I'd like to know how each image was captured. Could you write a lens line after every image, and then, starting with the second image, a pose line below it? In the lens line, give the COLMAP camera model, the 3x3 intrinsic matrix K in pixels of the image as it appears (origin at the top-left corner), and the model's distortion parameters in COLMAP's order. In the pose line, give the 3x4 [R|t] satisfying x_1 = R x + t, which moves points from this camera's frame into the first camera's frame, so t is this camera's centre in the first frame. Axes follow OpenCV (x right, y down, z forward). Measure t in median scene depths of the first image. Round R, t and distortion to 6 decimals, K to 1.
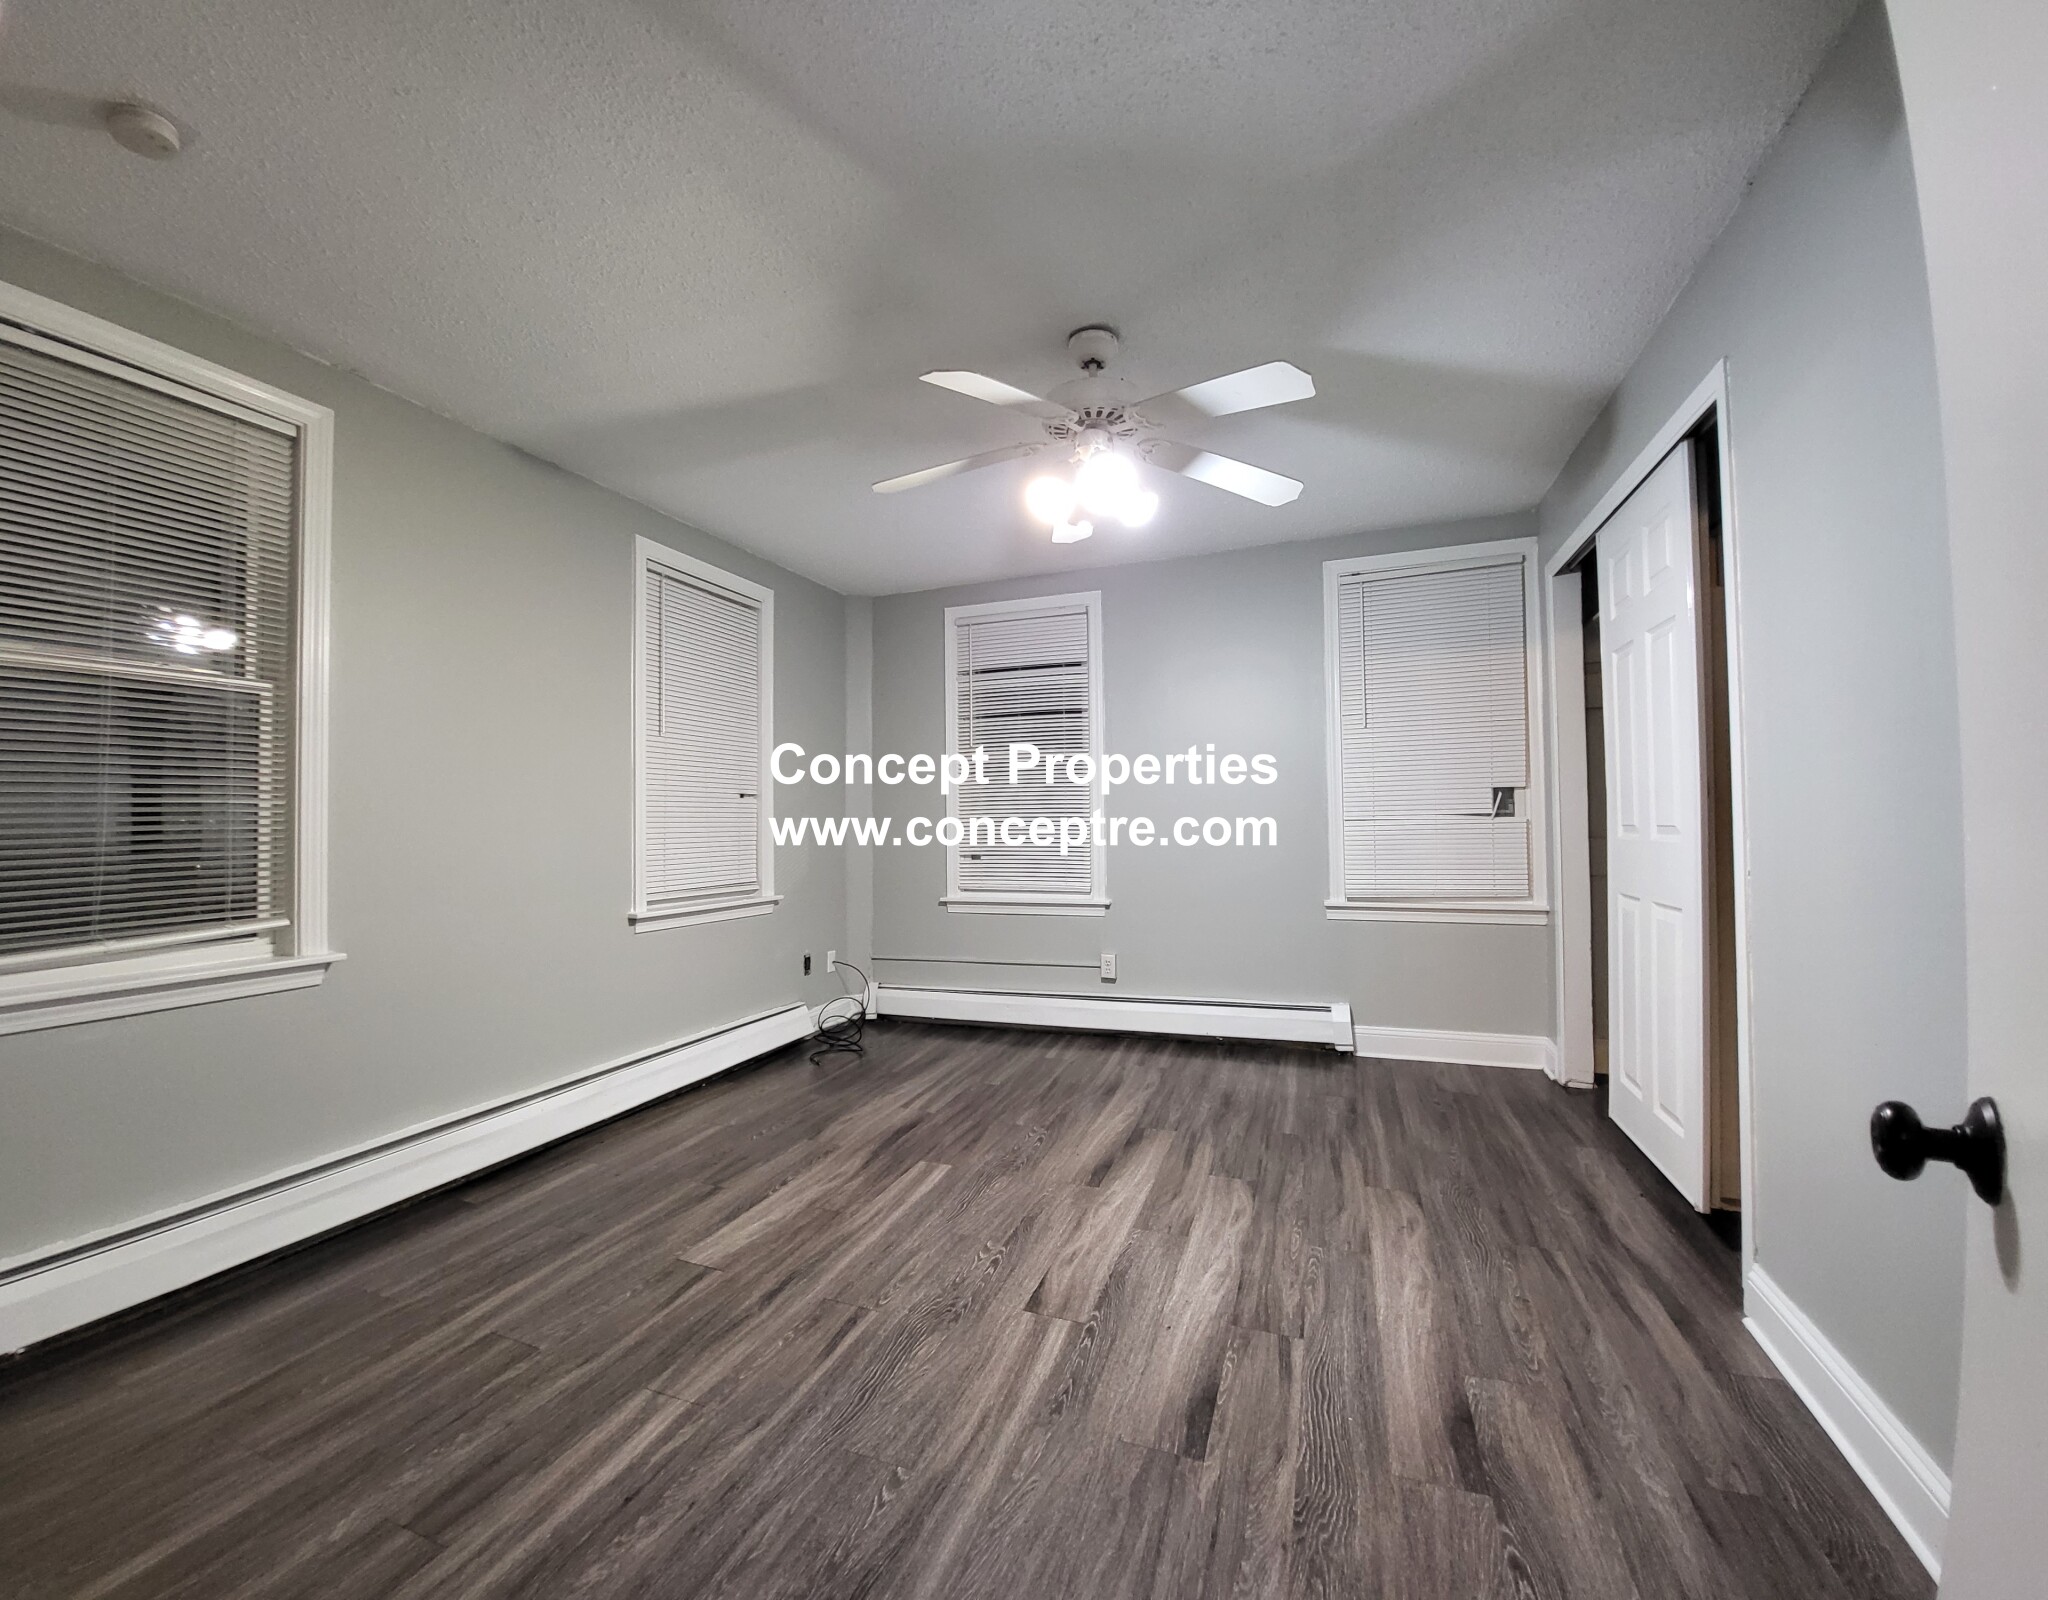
lens RADIAL K [[810.1, 0, 1022.9], [0, 810.1, 807.0], [0, 0, 1]] dist [-0.024887, -0.000739]
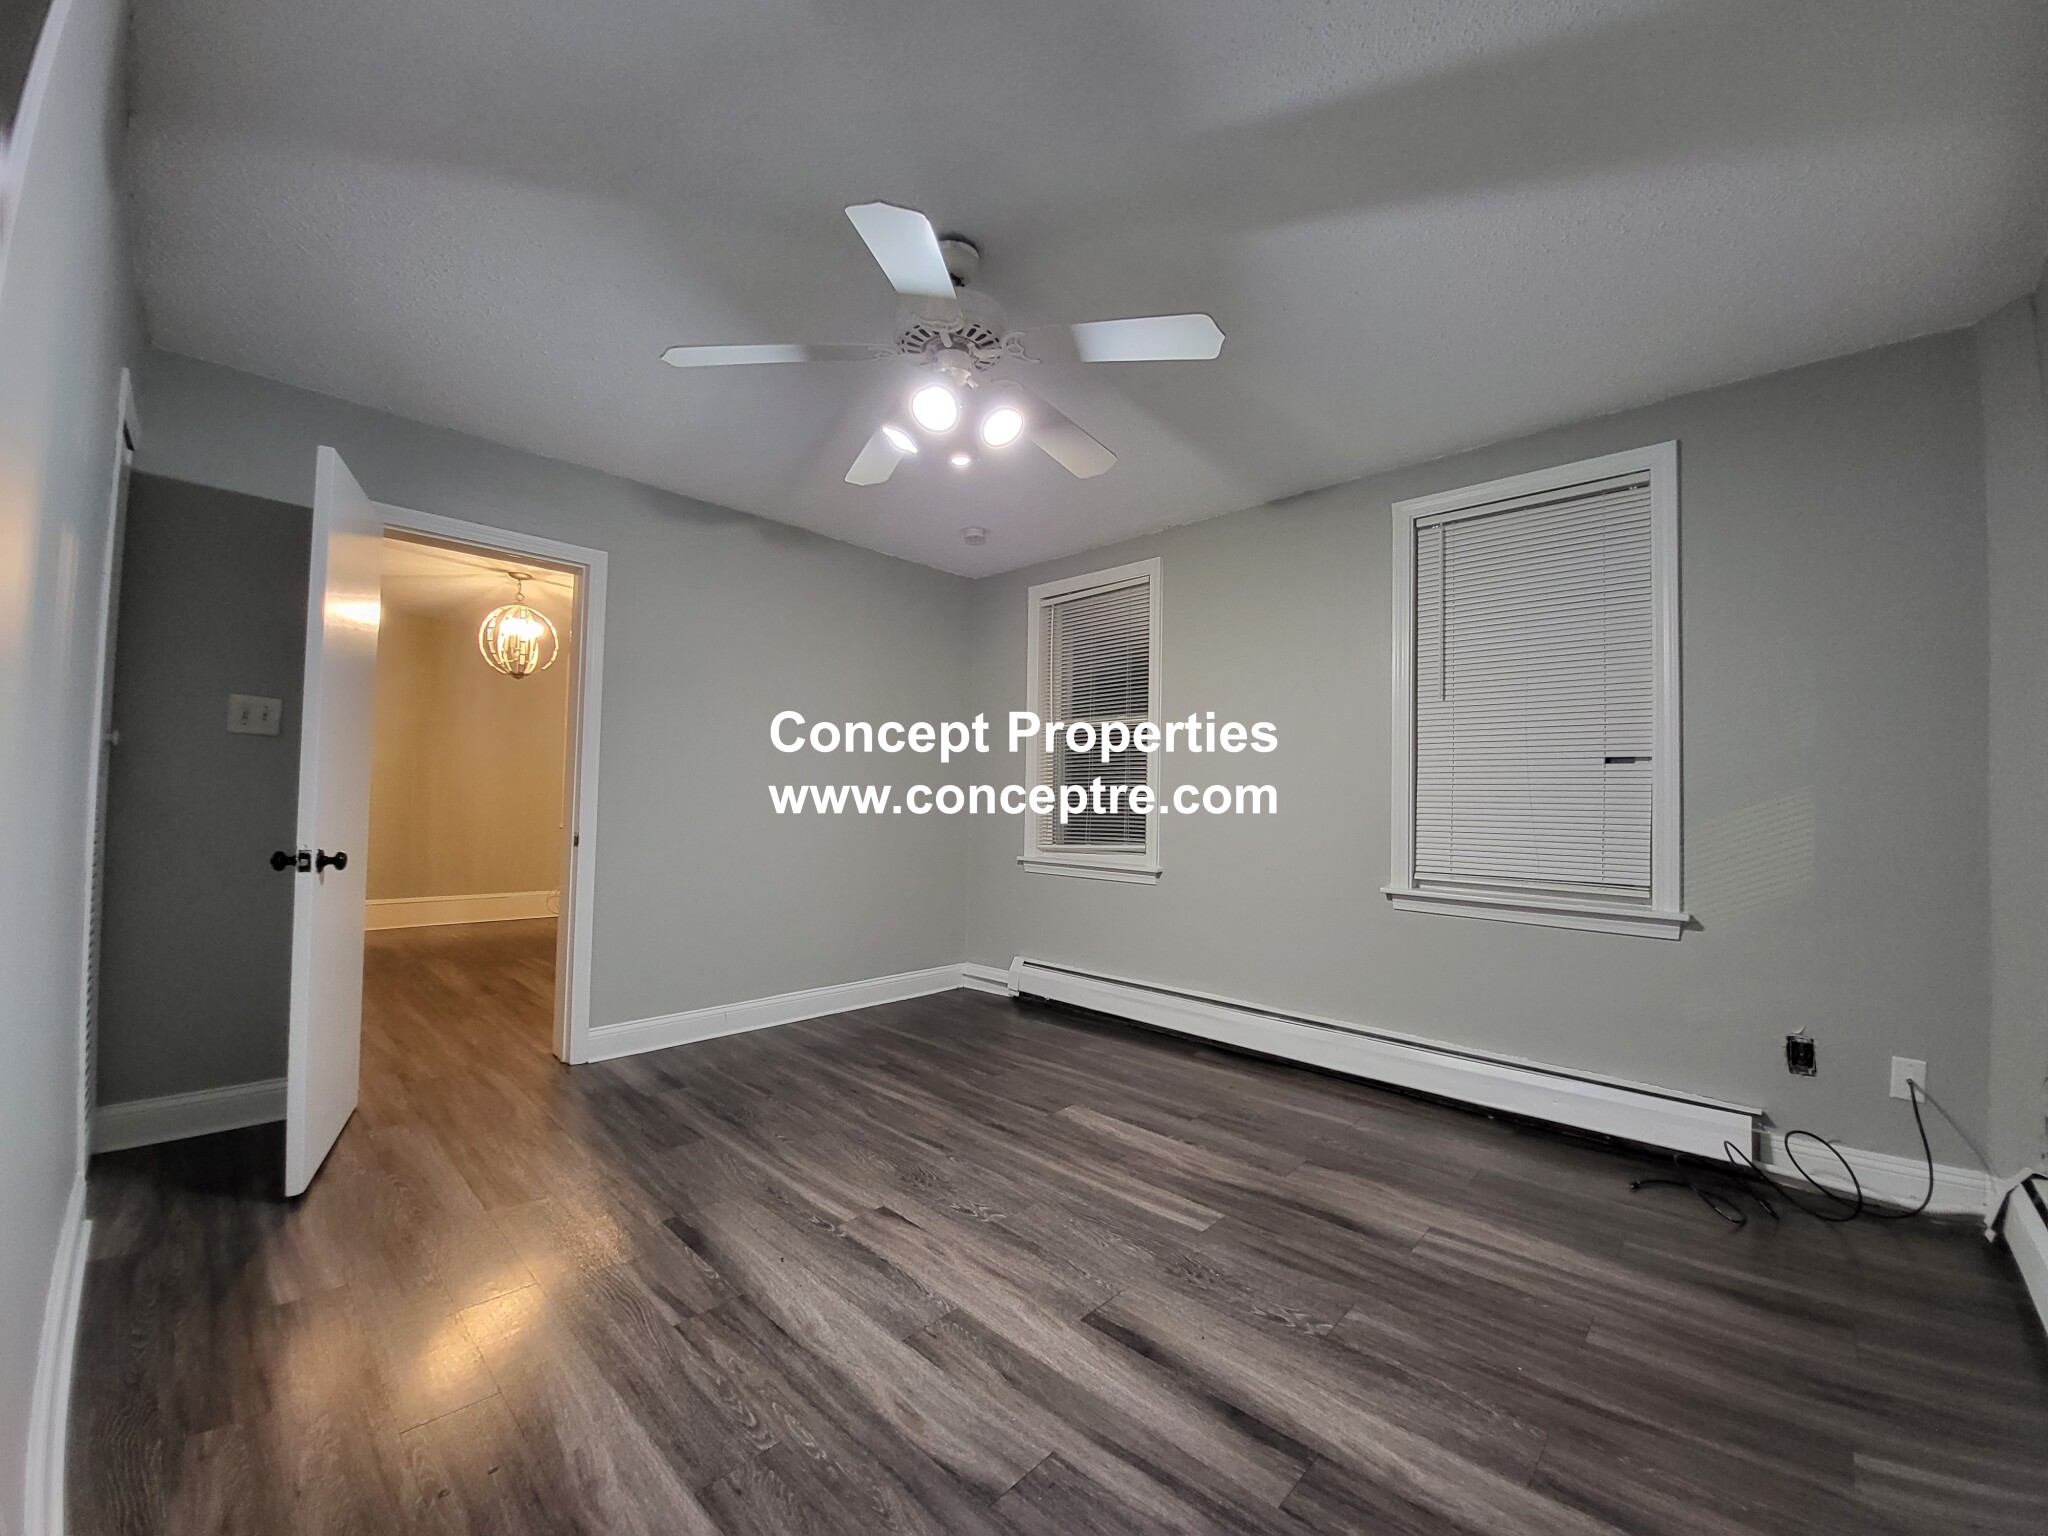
lens RADIAL K [[832.0, 0, 1023.7], [0, 832.0, 763.0], [0, 0, 1]] dist [-0.027536, -0.000279]
pose [[-0.390358, -0.033065, -0.920069, 0.886629], [-0.000951, 0.999369, -0.035512, 0.031425], [0.920663, -0.012988, -0.390143, 1.425860]]
